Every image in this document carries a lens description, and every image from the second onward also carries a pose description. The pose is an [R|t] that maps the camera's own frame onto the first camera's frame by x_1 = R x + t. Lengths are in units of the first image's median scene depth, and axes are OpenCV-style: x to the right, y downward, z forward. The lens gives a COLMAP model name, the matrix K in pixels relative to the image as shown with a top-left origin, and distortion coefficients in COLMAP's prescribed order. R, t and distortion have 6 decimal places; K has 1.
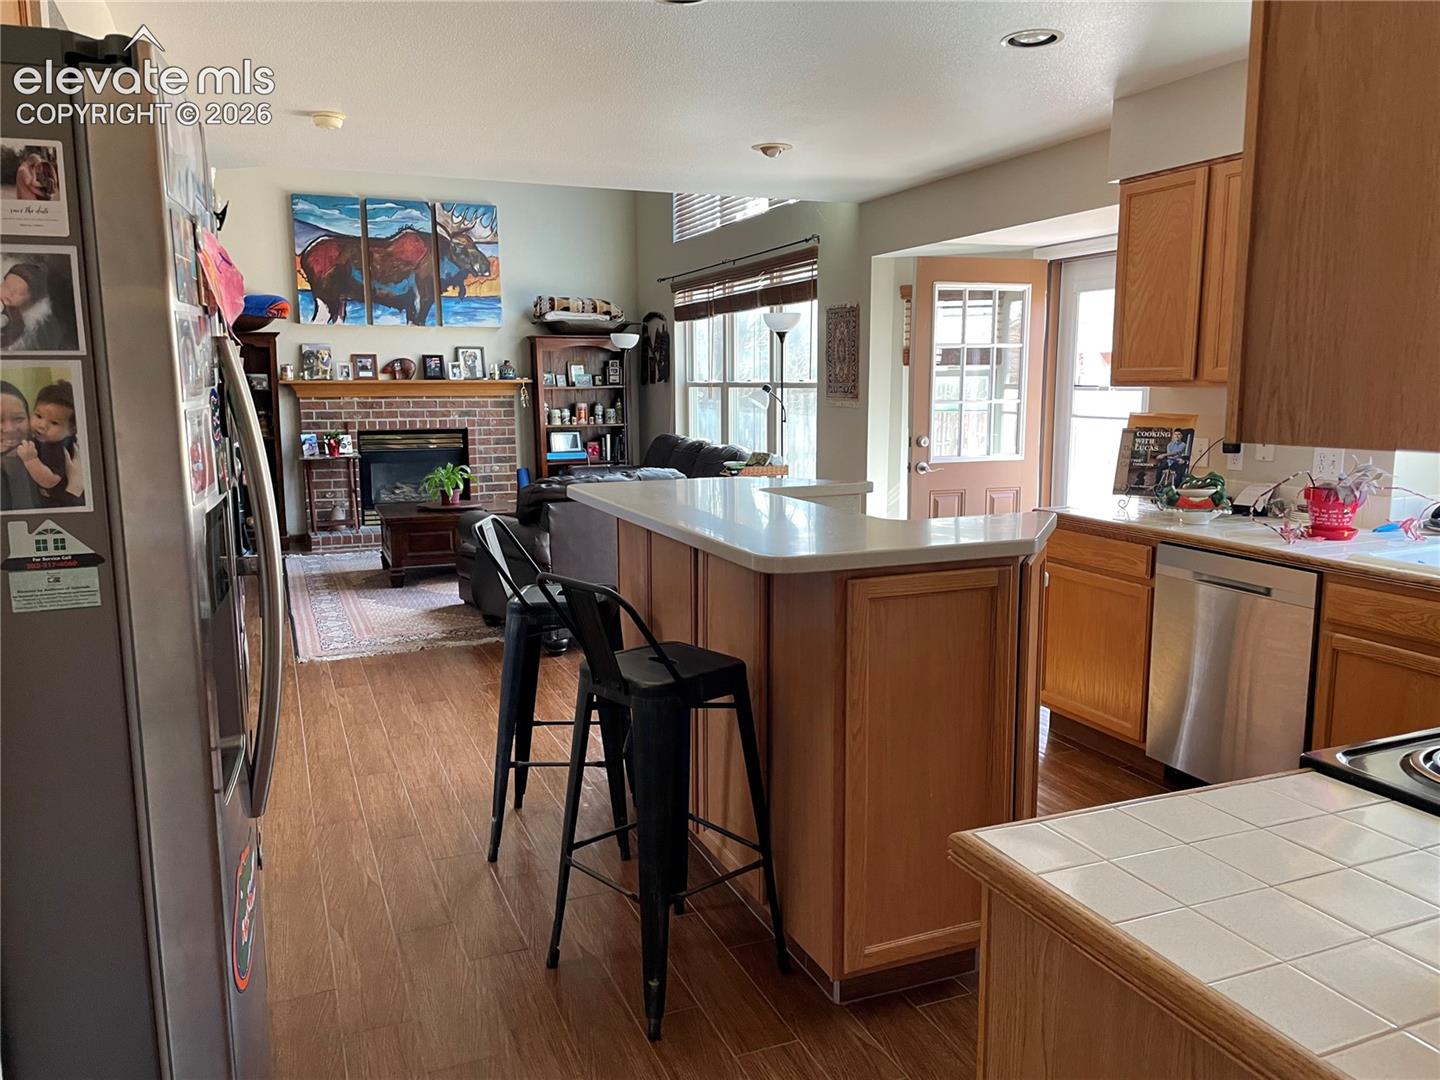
lens RADIAL K [[1097.8, 0, 715.9], [0, 1097.8, 541.1], [0, 0, 1]] dist [0.073280, -0.097788]
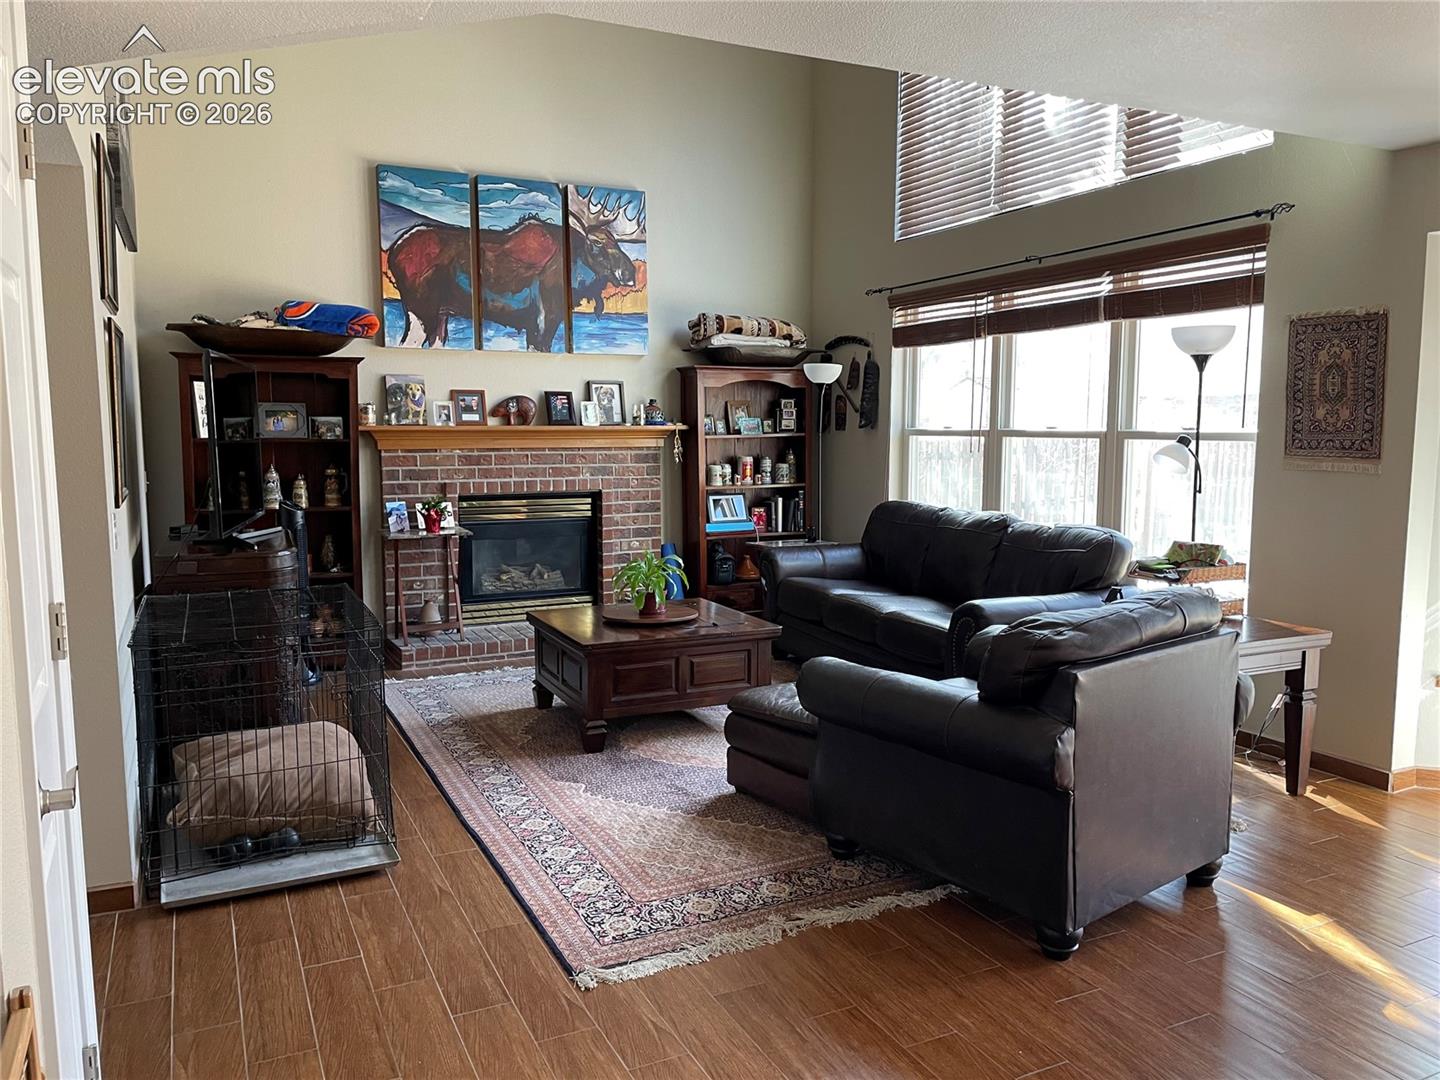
lens RADIAL K [[1097.8, 0, 730.3], [0, 1097.8, 539.5], [0, 0, 1]] dist [0.073280, -0.097788]
pose [[0.998080, -0.001766, 0.061911, -0.192284], [0.004203, 0.999220, -0.039268, -0.042347], [-0.061793, 0.039453, 0.997309, 0.275144]]
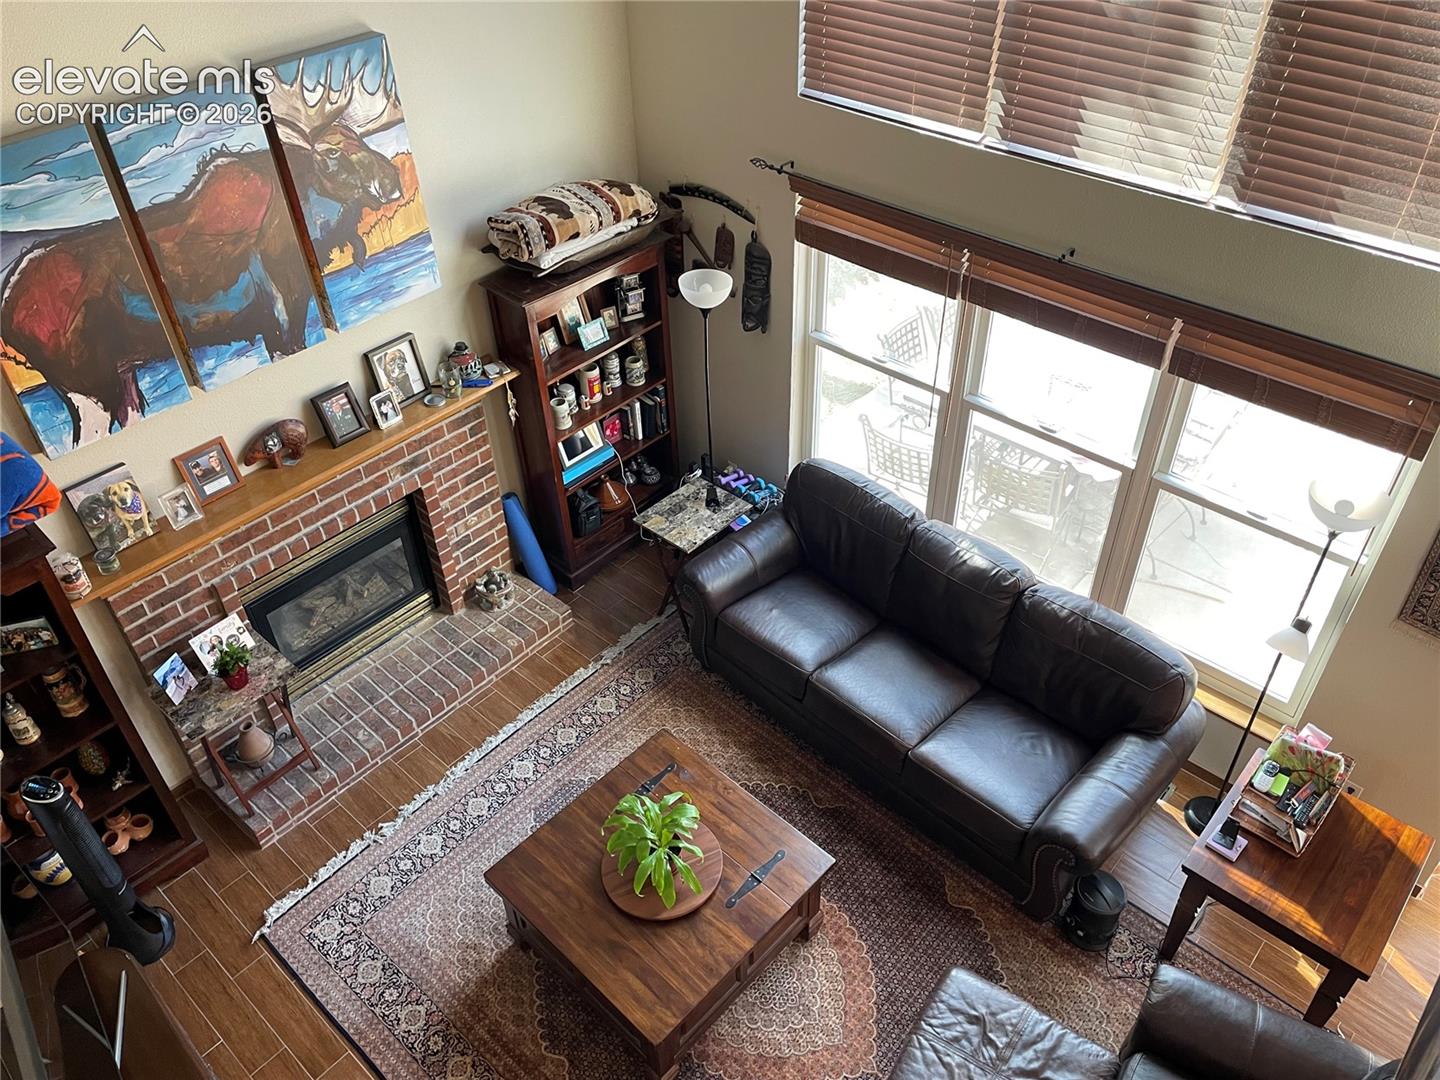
lens RADIAL K [[1097.8, 0, 744.6], [0, 1097.8, 544.2], [0, 0, 1]] dist [0.073280, -0.097788]
pose [[0.903642, -0.283395, 0.321121, -0.273209], [0.074479, 0.842332, 0.533788, -0.364703], [-0.421763, -0.458436, 0.782274, 0.527322]]
